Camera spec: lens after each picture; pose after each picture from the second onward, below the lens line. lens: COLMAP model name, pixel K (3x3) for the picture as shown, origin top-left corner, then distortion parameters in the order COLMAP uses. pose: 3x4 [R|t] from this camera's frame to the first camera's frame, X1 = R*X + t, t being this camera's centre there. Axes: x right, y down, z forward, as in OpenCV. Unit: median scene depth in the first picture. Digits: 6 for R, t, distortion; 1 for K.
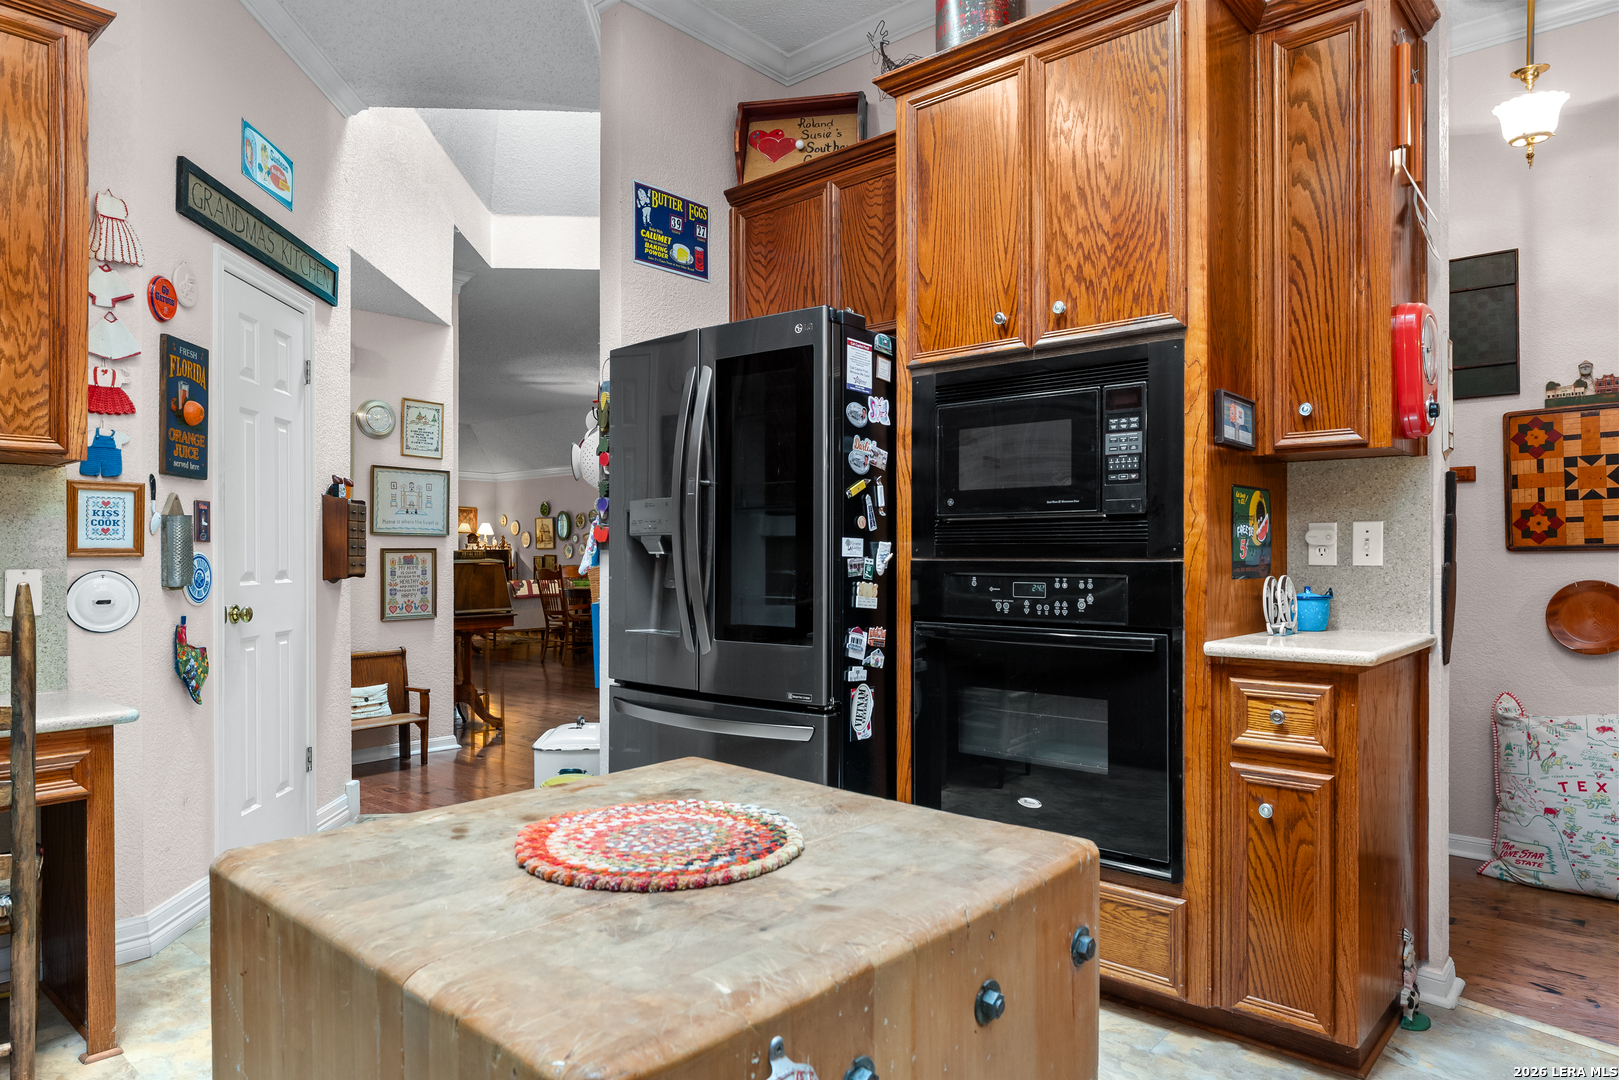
lens RADIAL K [[997.2, 0, 805.2], [0, 997.2, 553.7], [0, 0, 1]] dist [0.000031, -0.002339]
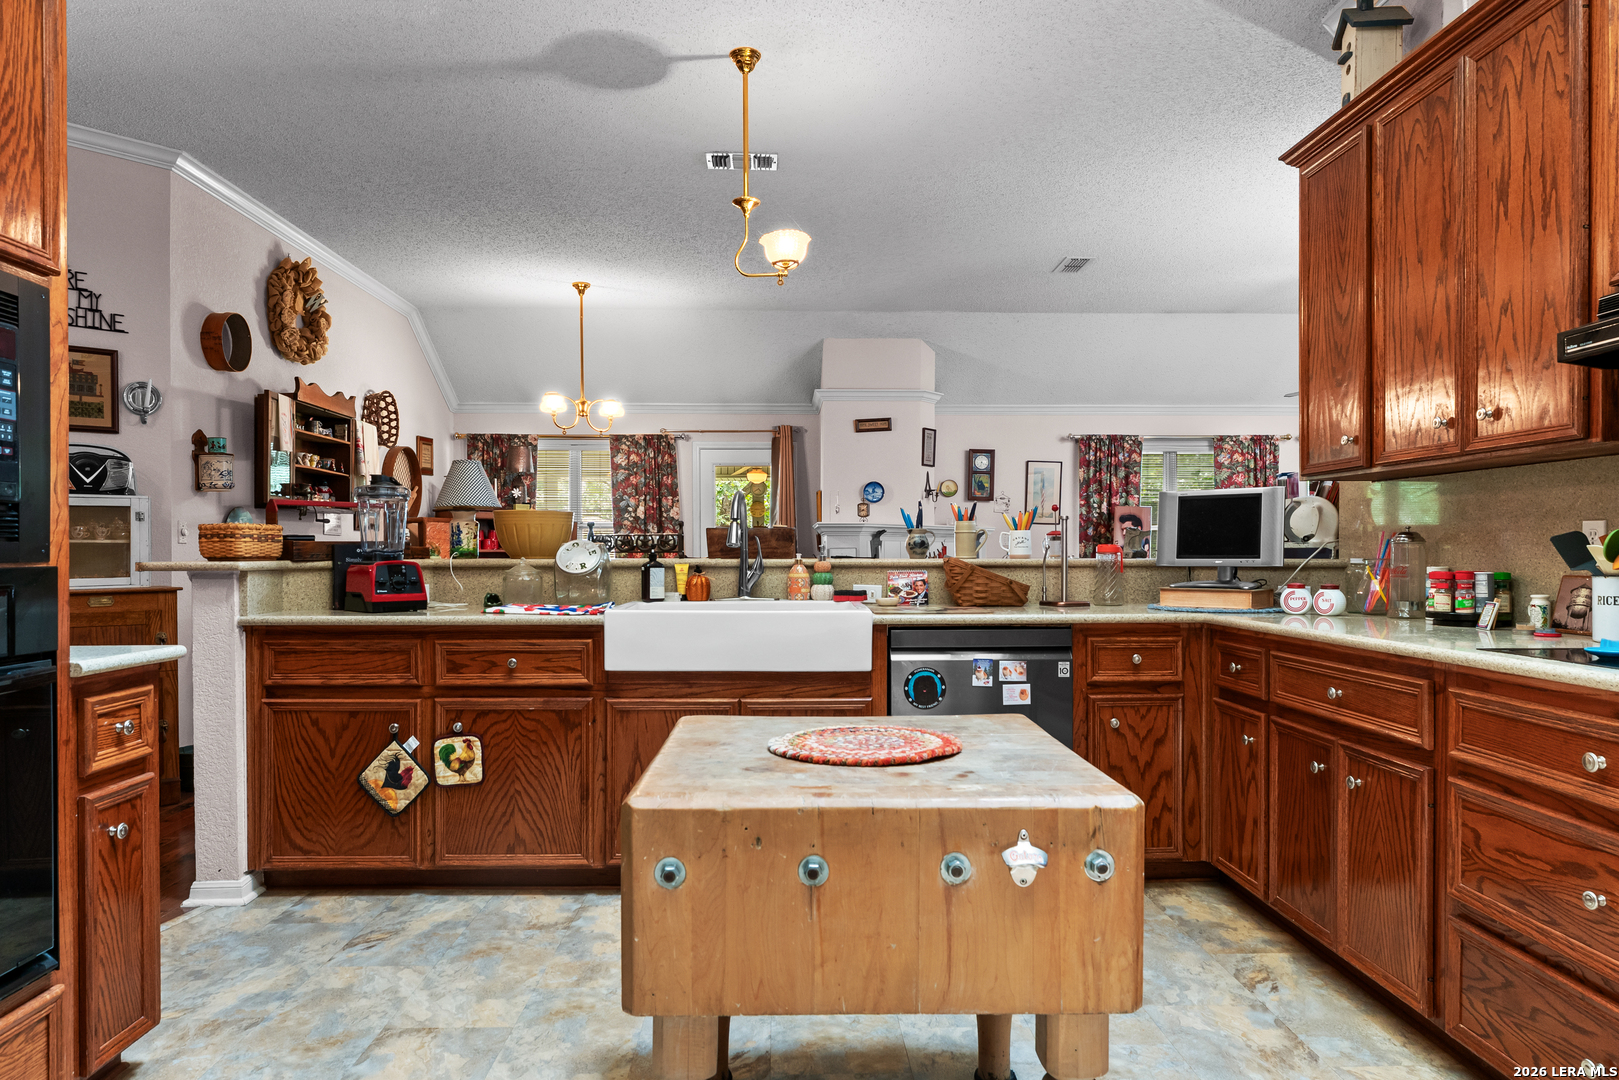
lens RADIAL K [[997.2, 0, 805.2], [0, 997.2, 553.7], [0, 0, 1]] dist [0.000031, -0.002339]
pose [[-0.683827, -0.000221, 0.729644, -1.075562], [0.001433, 0.999998, 0.001646, -0.005380], [-0.729643, 0.002171, -0.683825, 1.909255]]
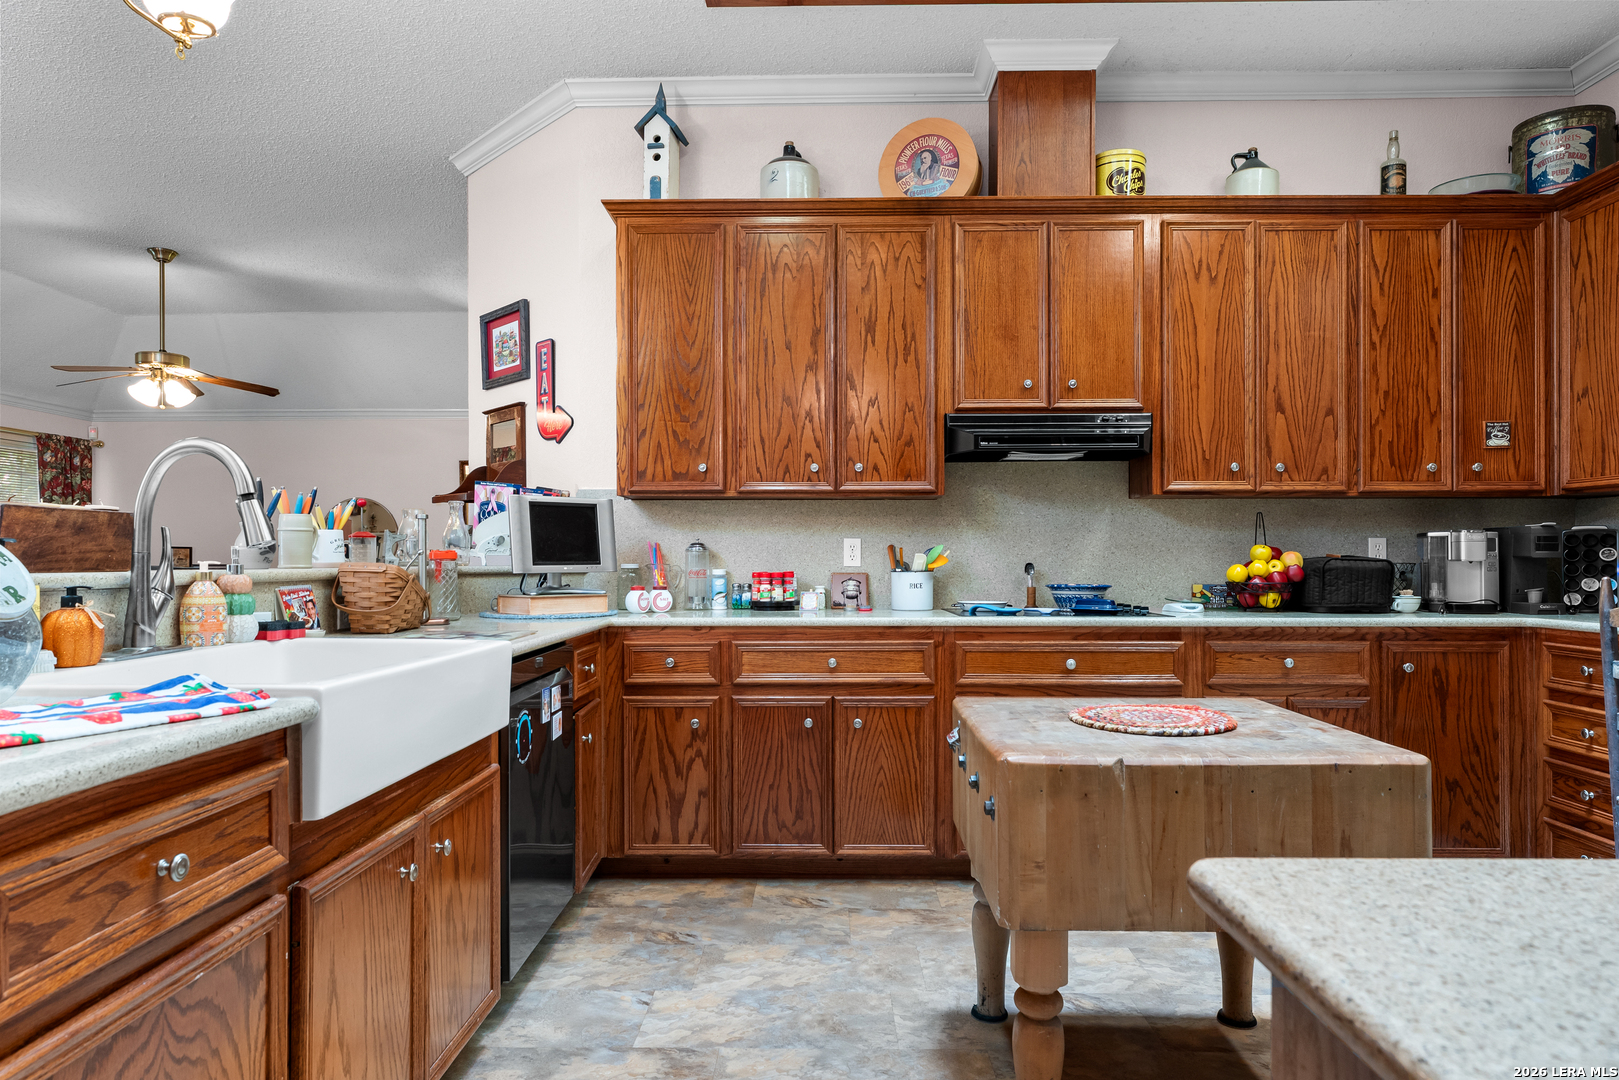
lens RADIAL K [[997.2, 0, 805.2], [0, 997.2, 553.7], [0, 0, 1]] dist [0.000031, -0.002339]
pose [[-0.762487, -0.000769, -0.647003, 1.350681], [0.003526, 0.999980, -0.005344, -0.000577], [0.646994, -0.006356, -0.762469, 1.780697]]
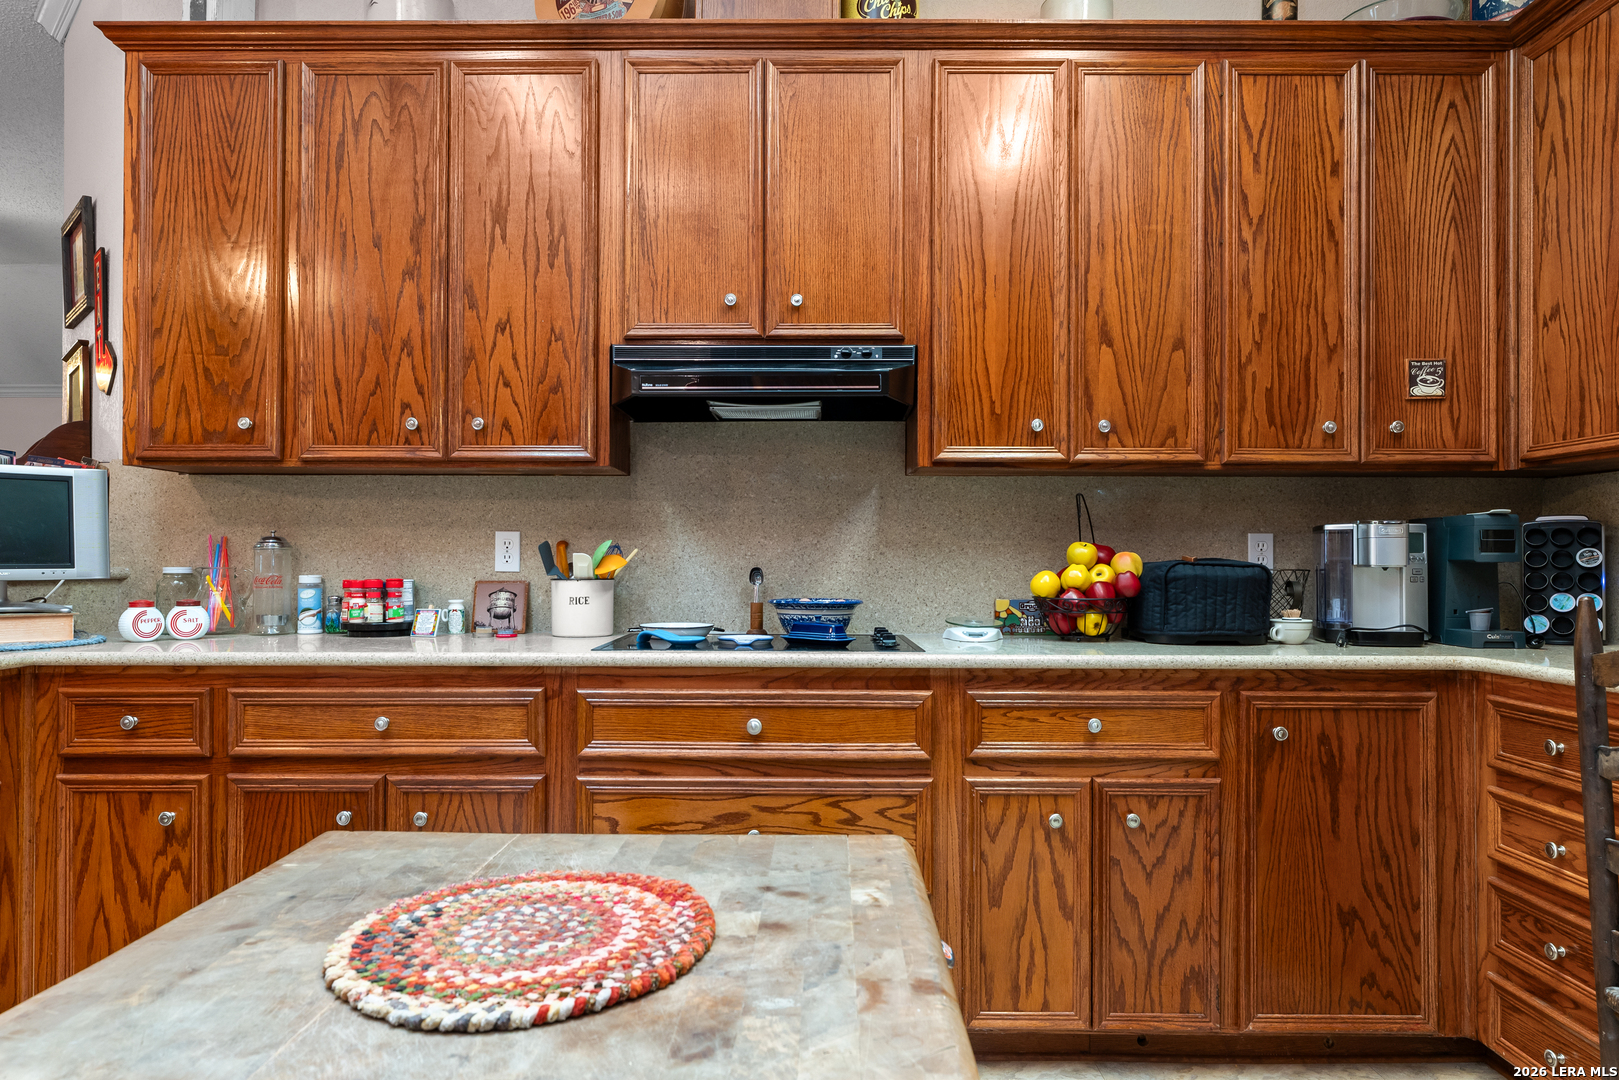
lens RADIAL K [[997.2, 0, 805.2], [0, 997.2, 553.7], [0, 0, 1]] dist [0.000031, -0.002339]
pose [[-0.754698, -0.004944, -0.656054, 0.181284], [0.000255, 0.999969, -0.007828, 0.001281], [0.656073, -0.006075, -0.754673, 1.556532]]
